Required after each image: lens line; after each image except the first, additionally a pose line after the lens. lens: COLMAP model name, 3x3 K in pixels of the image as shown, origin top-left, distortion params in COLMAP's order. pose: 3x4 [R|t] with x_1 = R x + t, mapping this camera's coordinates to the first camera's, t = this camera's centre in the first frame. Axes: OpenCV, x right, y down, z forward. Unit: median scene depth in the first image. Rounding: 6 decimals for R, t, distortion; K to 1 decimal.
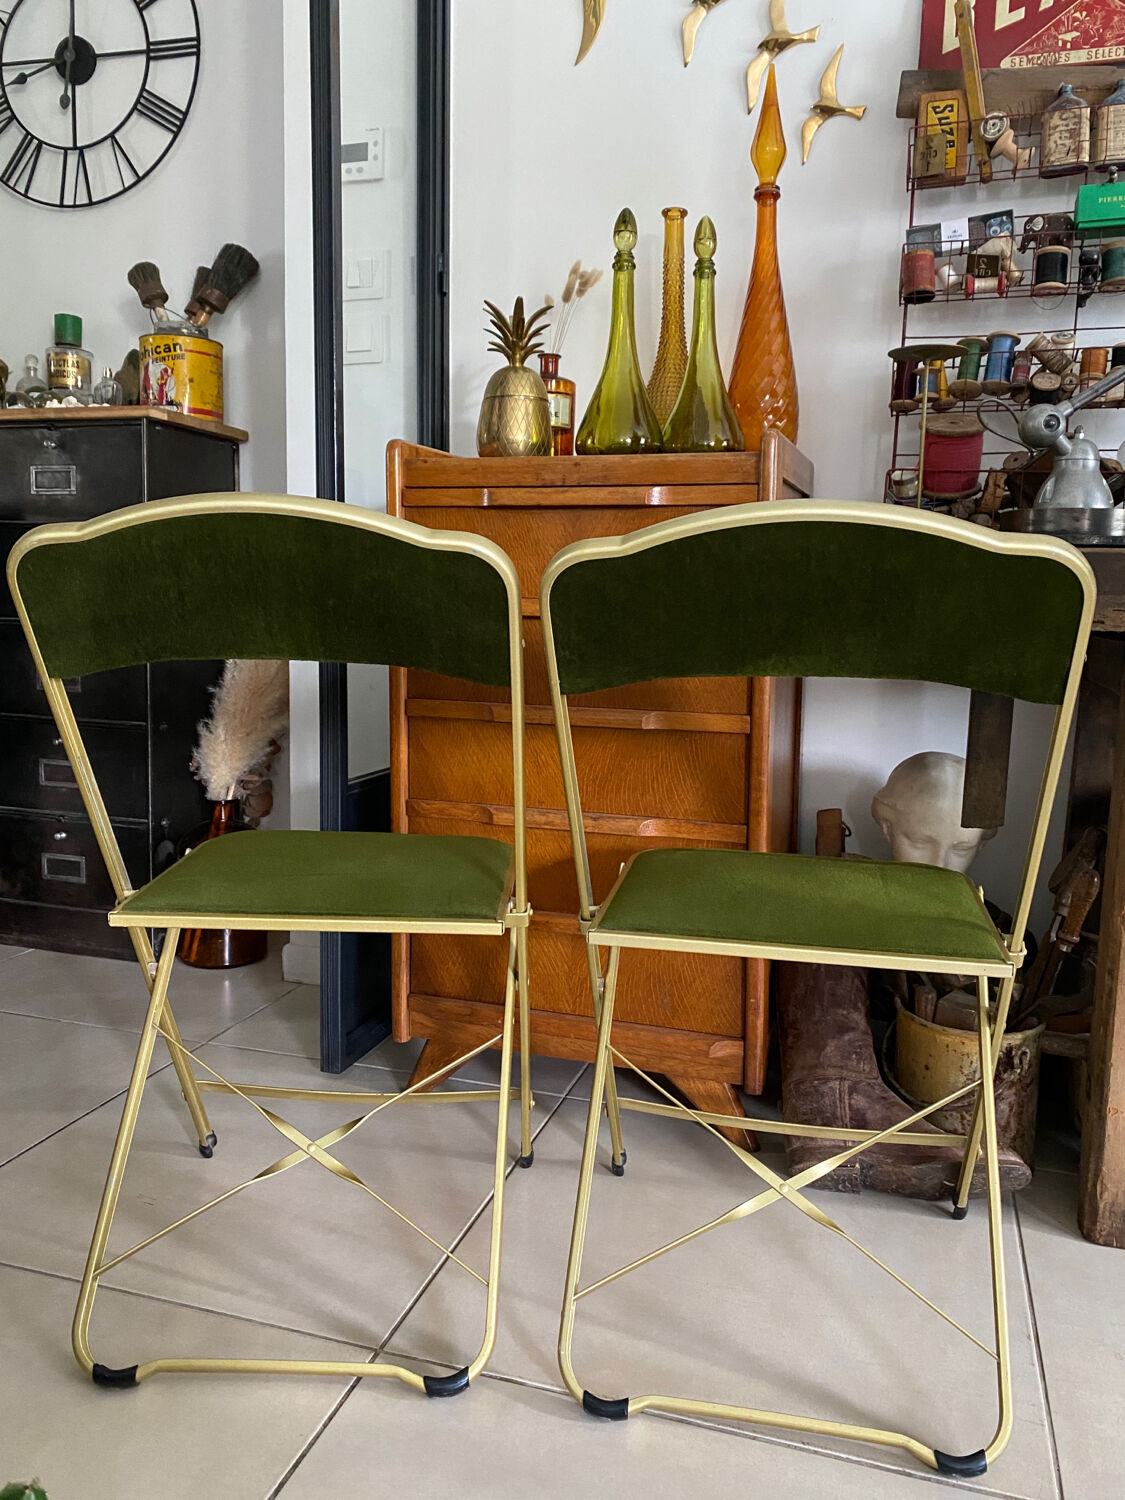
lens RADIAL K [[1156.3, 0, 560.4], [0, 1156.3, 735.4], [0, 0, 1]] dist [0.017884, -0.014675]
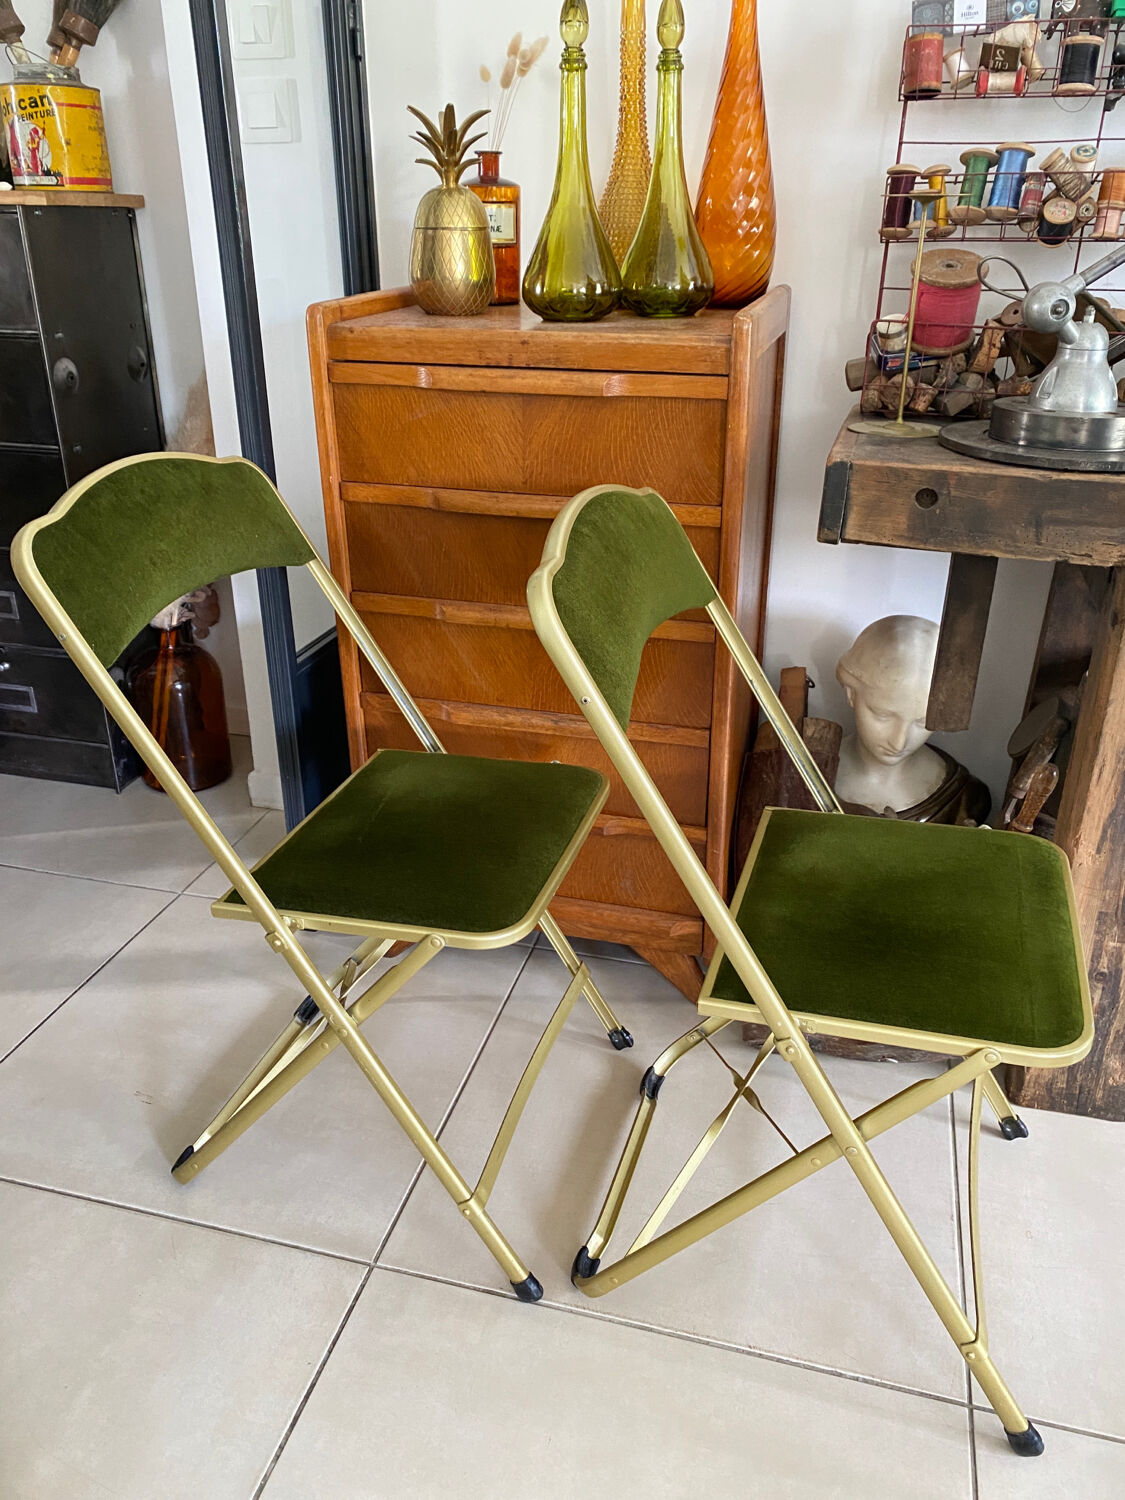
lens RADIAL K [[1156.3, 0, 560.5], [0, 1156.3, 732.6], [0, 0, 1]] dist [0.017884, -0.014675]
pose [[0.999045, -0.033307, 0.028275, 0.006094], [0.023231, 0.953072, 0.301850, -0.201795], [-0.037002, -0.300905, 0.952936, 0.062178]]
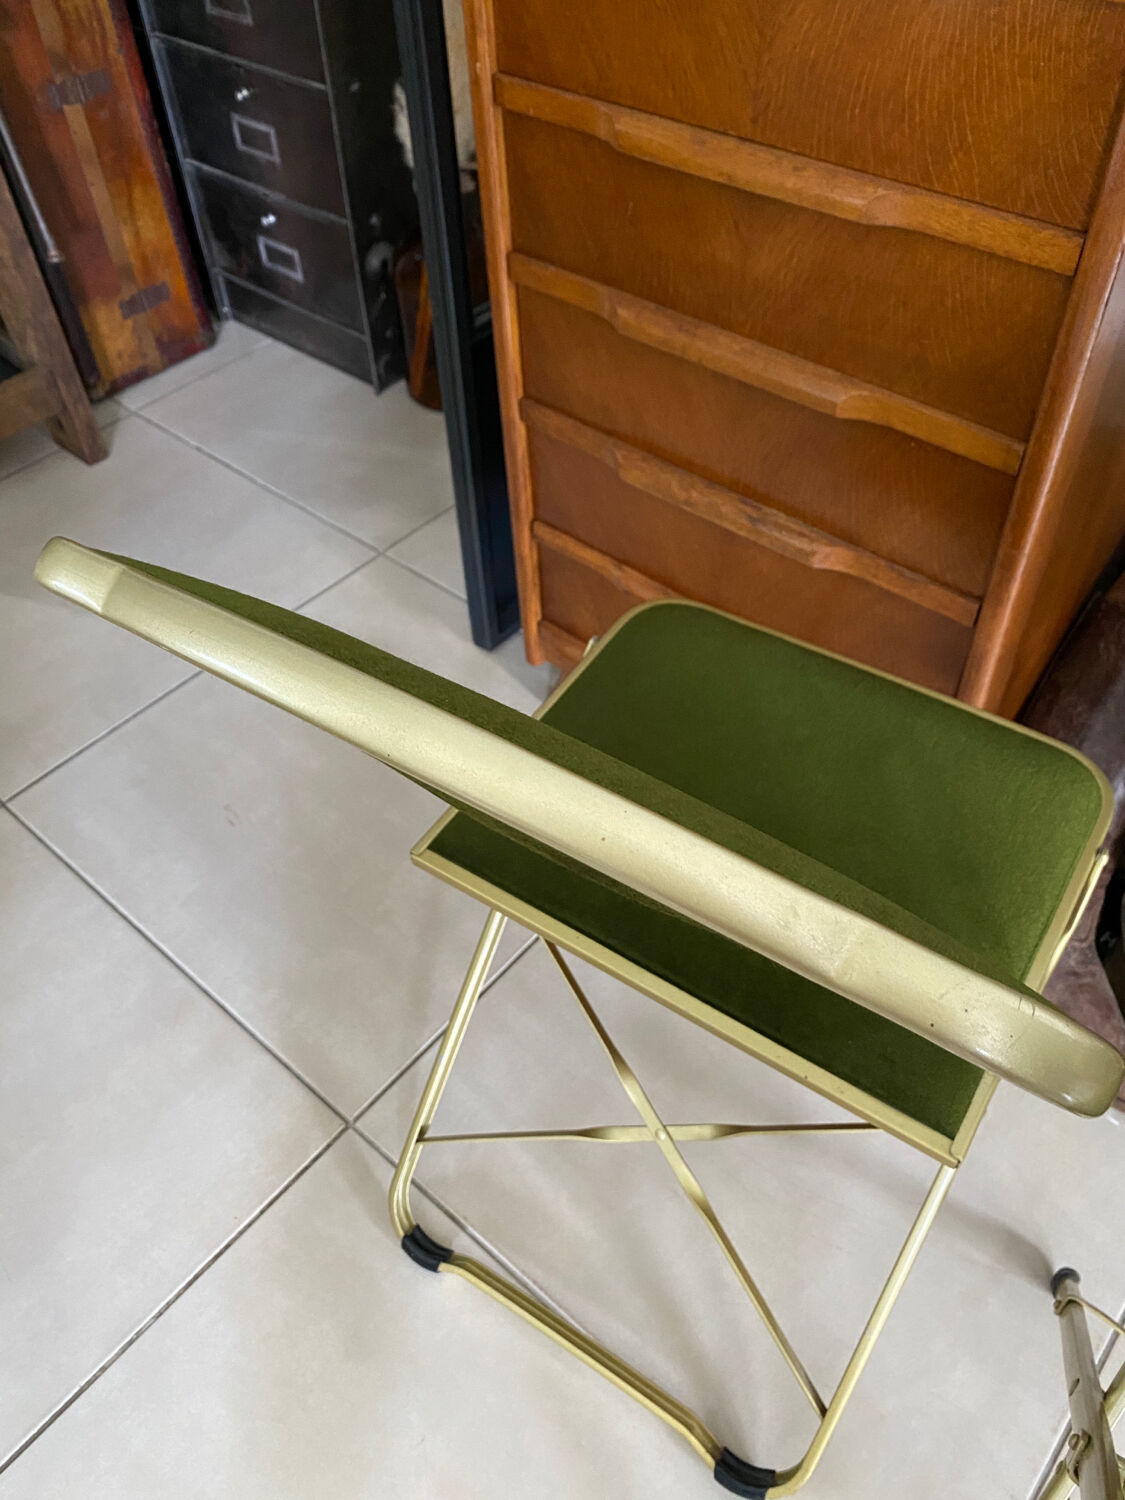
lens RADIAL K [[1156.3, 0, 553.7], [0, 1156.3, 726.0], [0, 0, 1]] dist [0.017884, -0.014675]
pose [[0.914120, 0.256910, -0.313659, 0.151417], [0.006974, 0.763541, 0.645722, -0.241236], [0.405384, -0.592454, 0.696176, 0.417887]]
